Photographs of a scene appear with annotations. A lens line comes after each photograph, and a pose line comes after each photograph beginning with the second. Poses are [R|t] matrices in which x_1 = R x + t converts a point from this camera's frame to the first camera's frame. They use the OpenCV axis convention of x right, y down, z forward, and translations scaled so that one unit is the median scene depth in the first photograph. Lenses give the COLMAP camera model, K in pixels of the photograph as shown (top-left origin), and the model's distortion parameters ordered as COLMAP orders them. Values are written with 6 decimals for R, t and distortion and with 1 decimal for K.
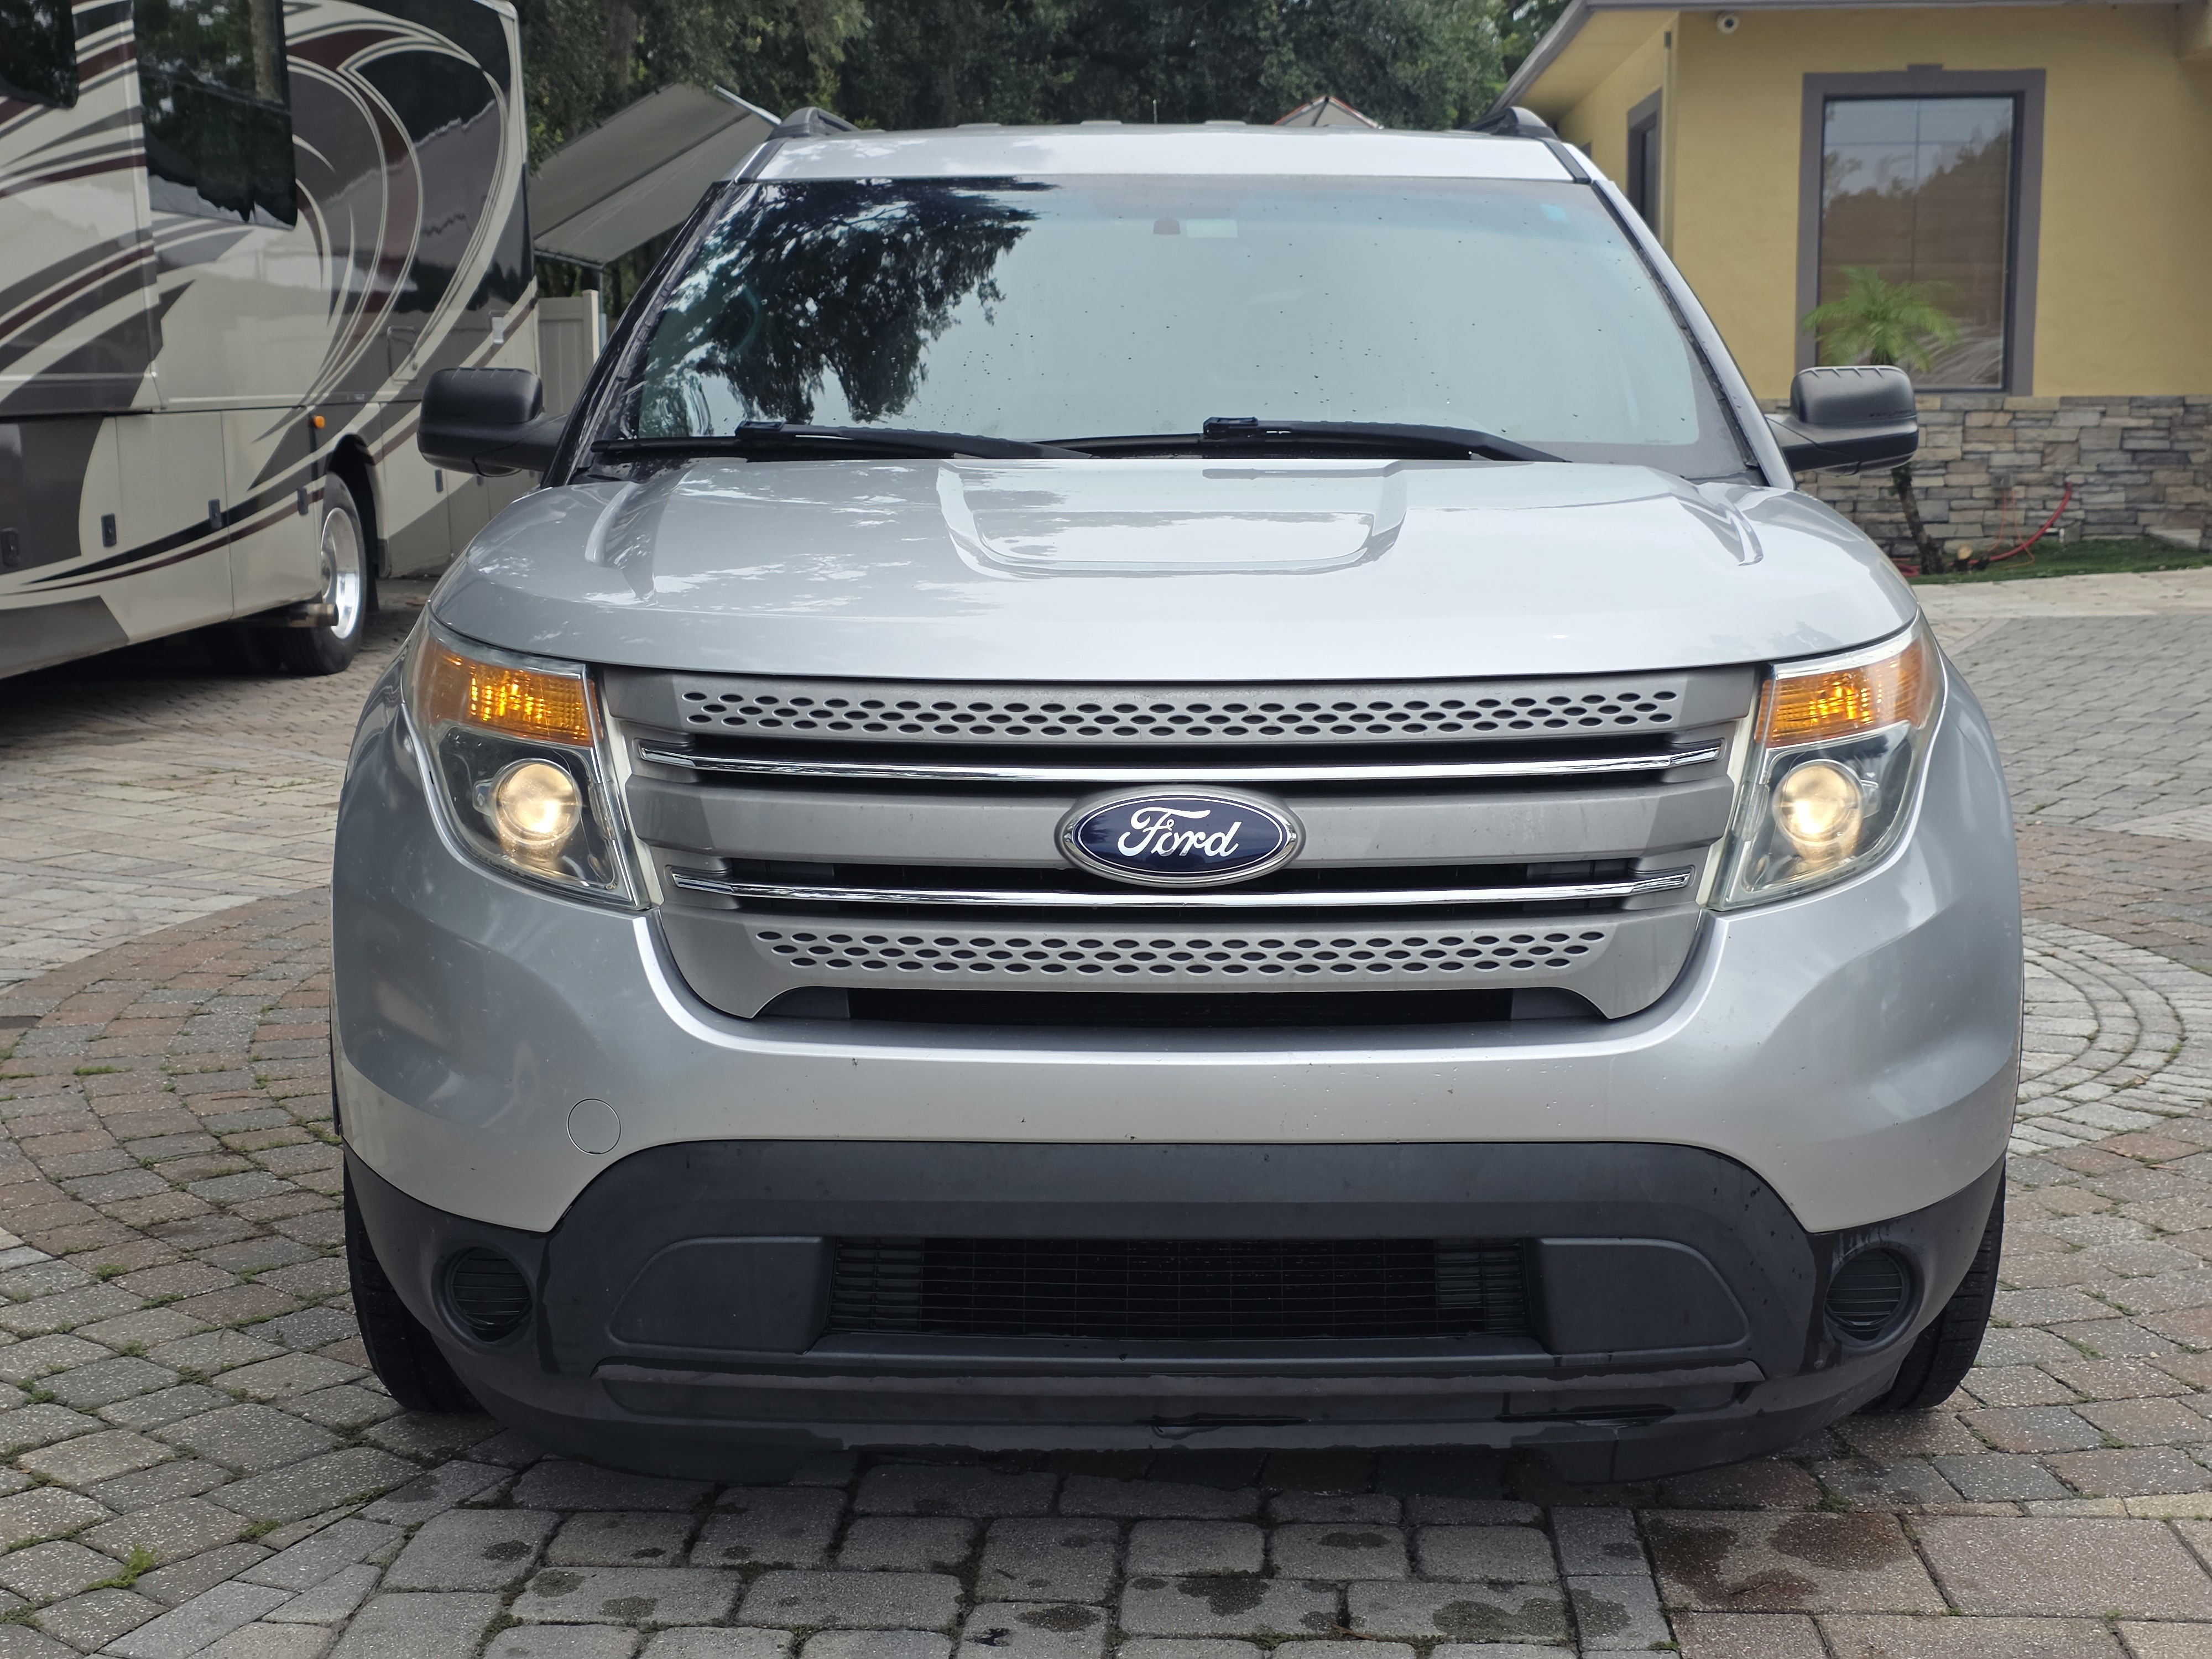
lens RADIAL K [[2968.7, 0, 1116.1], [0, 2968.7, 831.1], [0, 0, 1]] dist [0.130472, -0.266405]
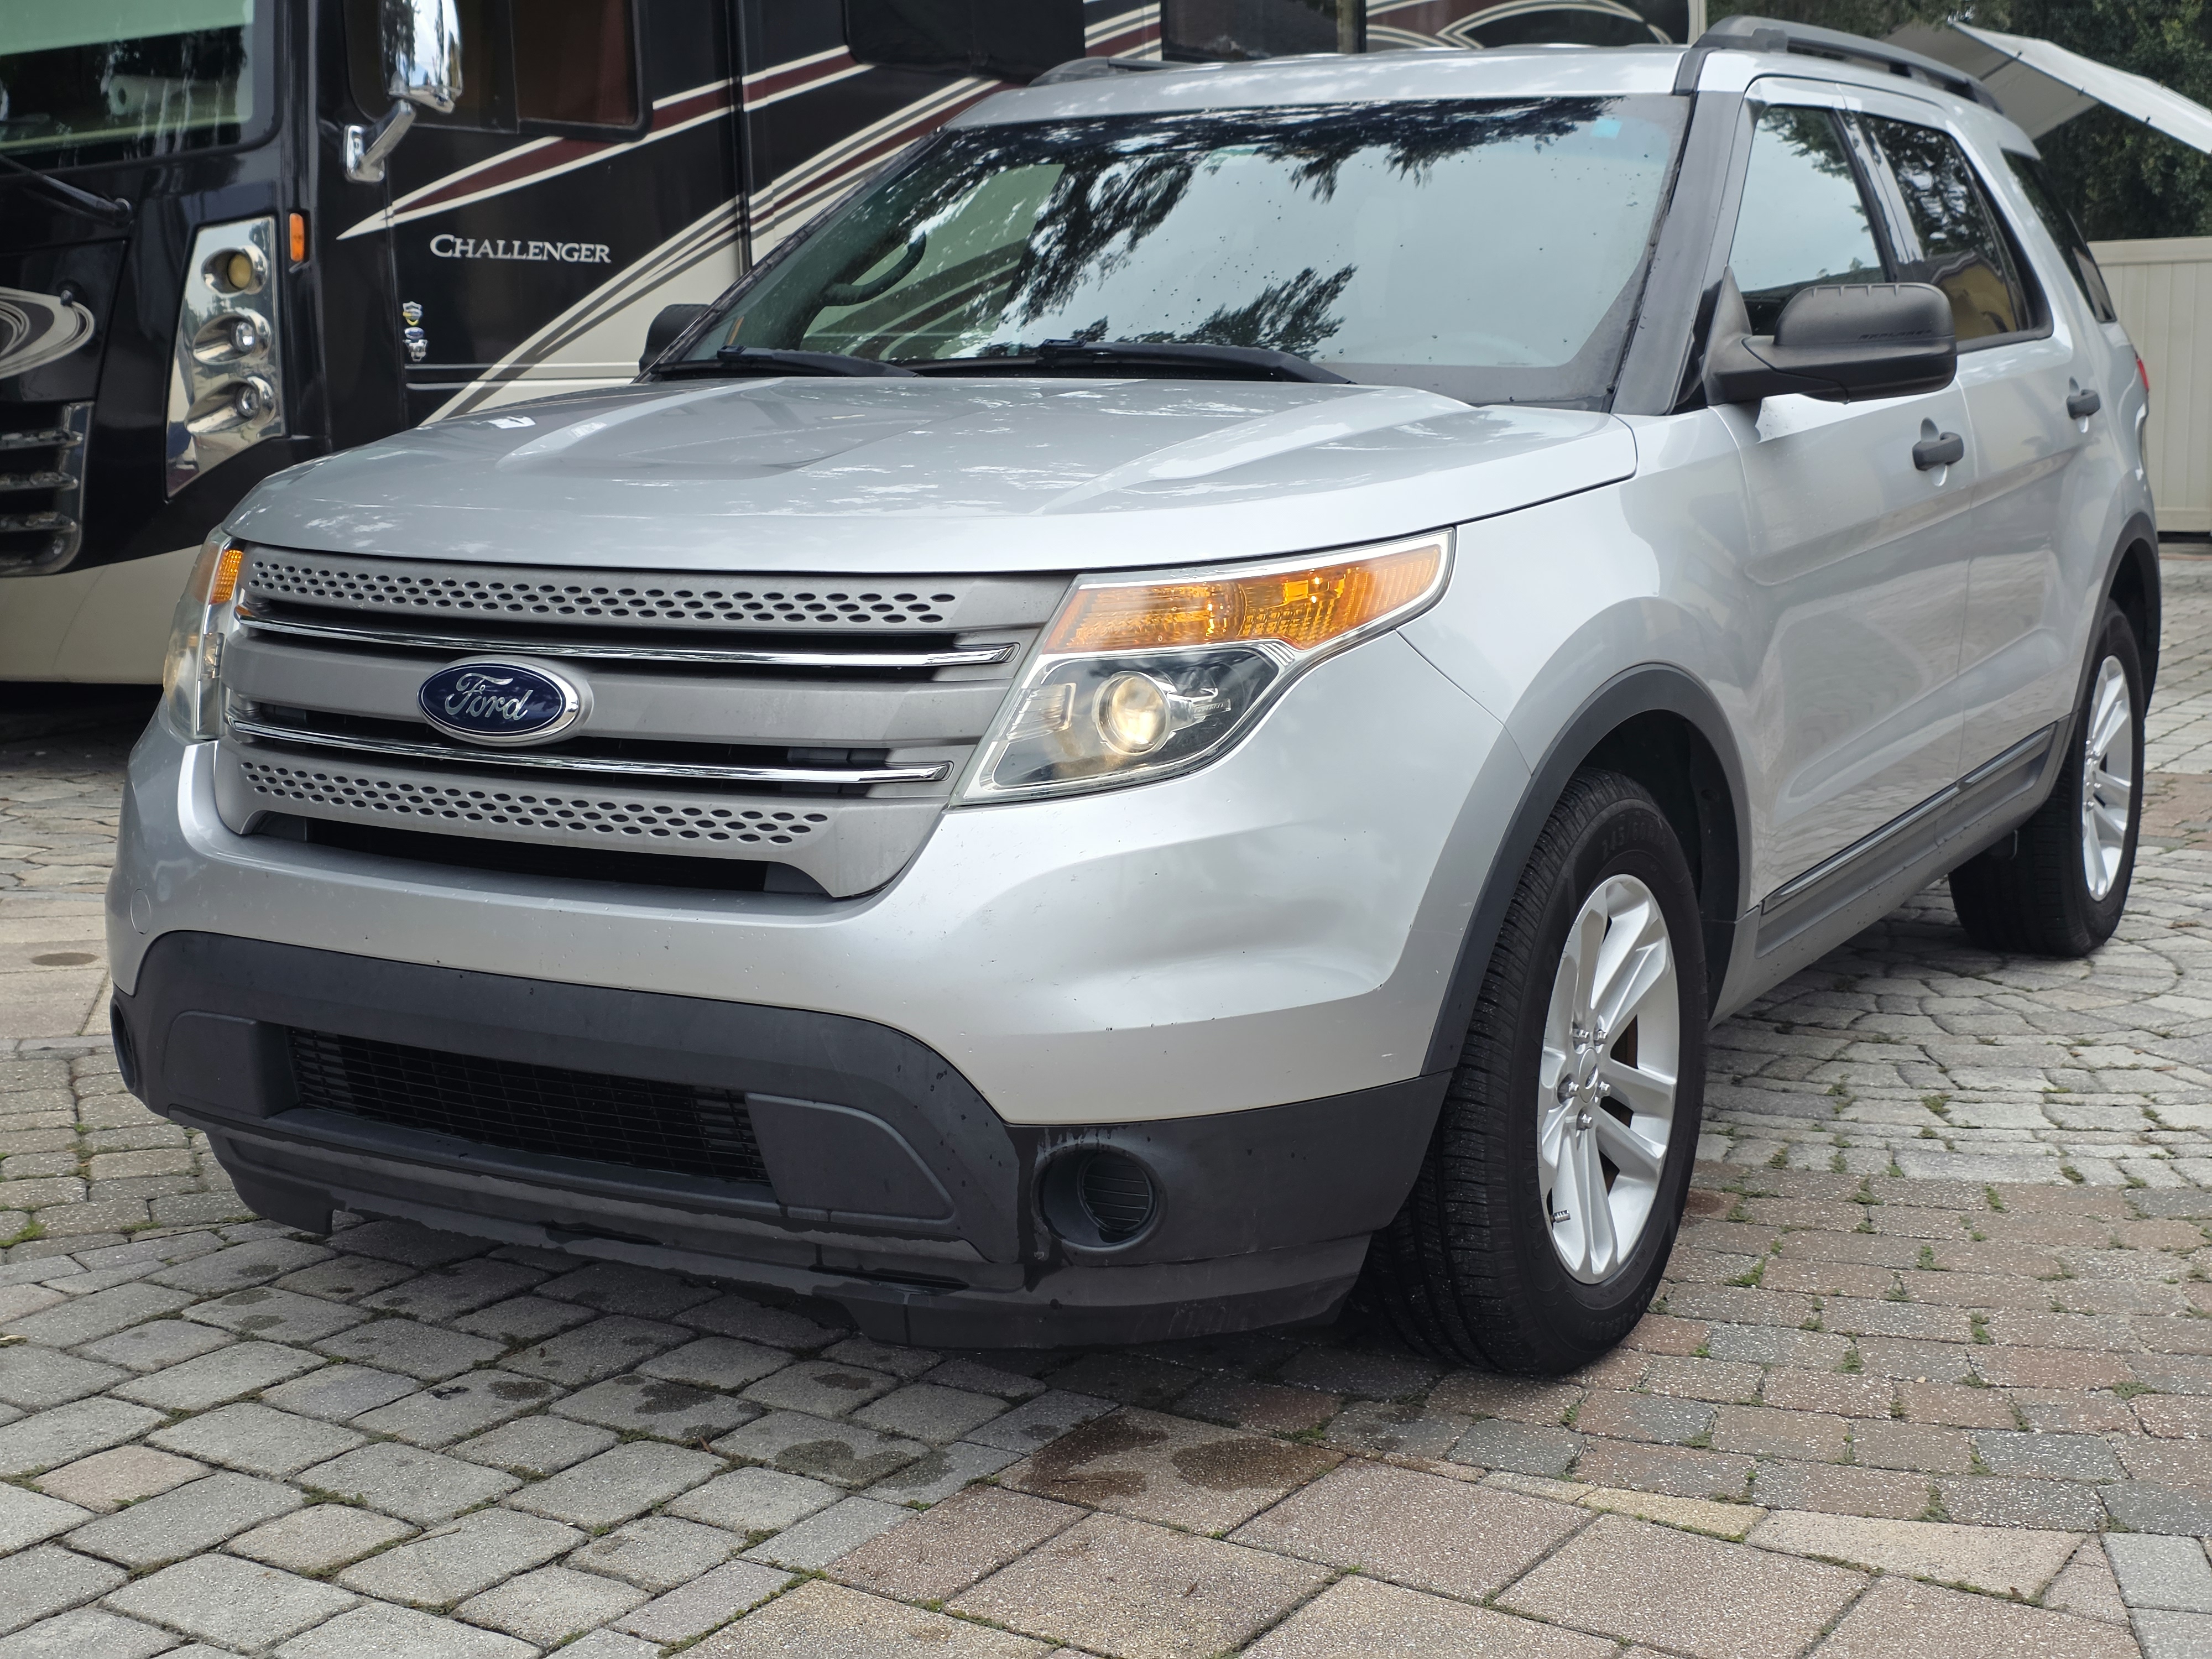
lens RADIAL K [[2864.1, 0, 1028.6], [0, 2864.1, 825.7], [0, 0, 1]] dist [0.214046, -0.742010]
pose [[0.861965, 0.075480, -0.501317, 0.680111], [-0.070959, 0.997083, 0.028118, 0.003576], [0.501977, 0.011336, 0.864807, 0.138281]]
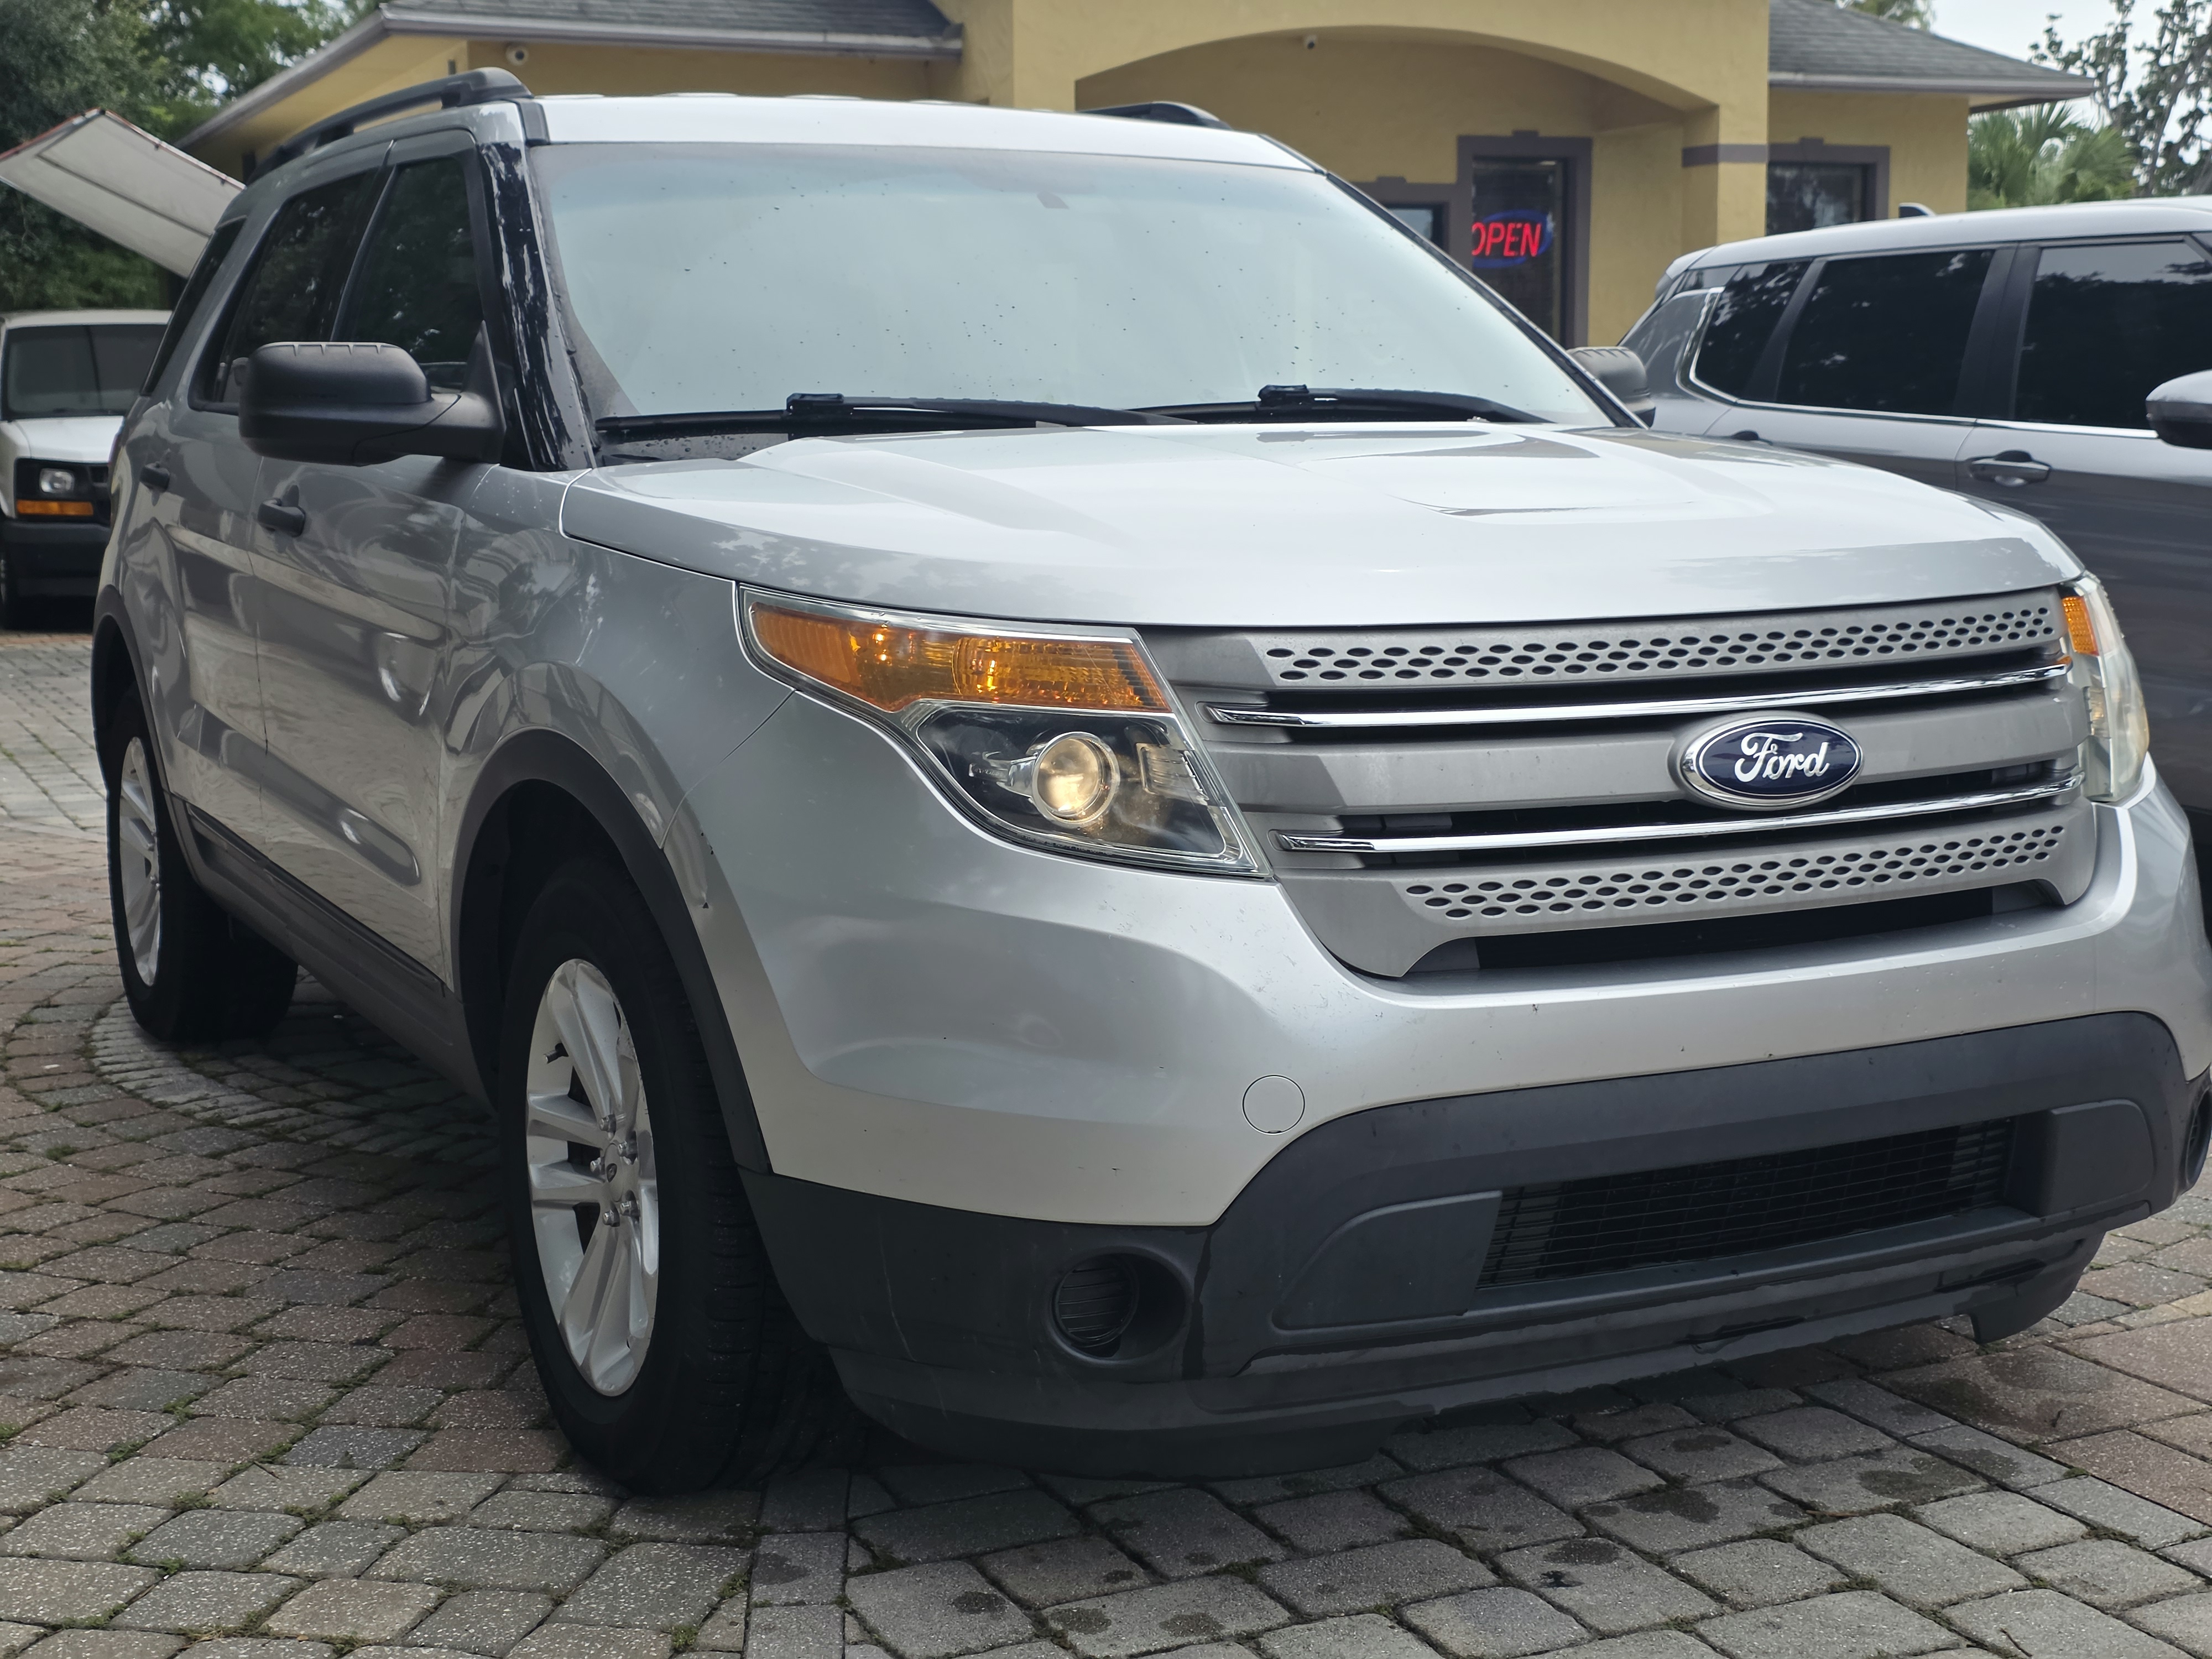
lens RADIAL K [[2968.7, 0, 1116.1], [0, 2968.7, 831.1], [0, 0, 1]] dist [0.130472, -0.266405]
pose [[0.884466, -0.071562, 0.461085, -0.600842], [0.078691, 0.996892, 0.003774, 0.004000], [-0.459922, 0.032945, 0.887348, 0.166165]]
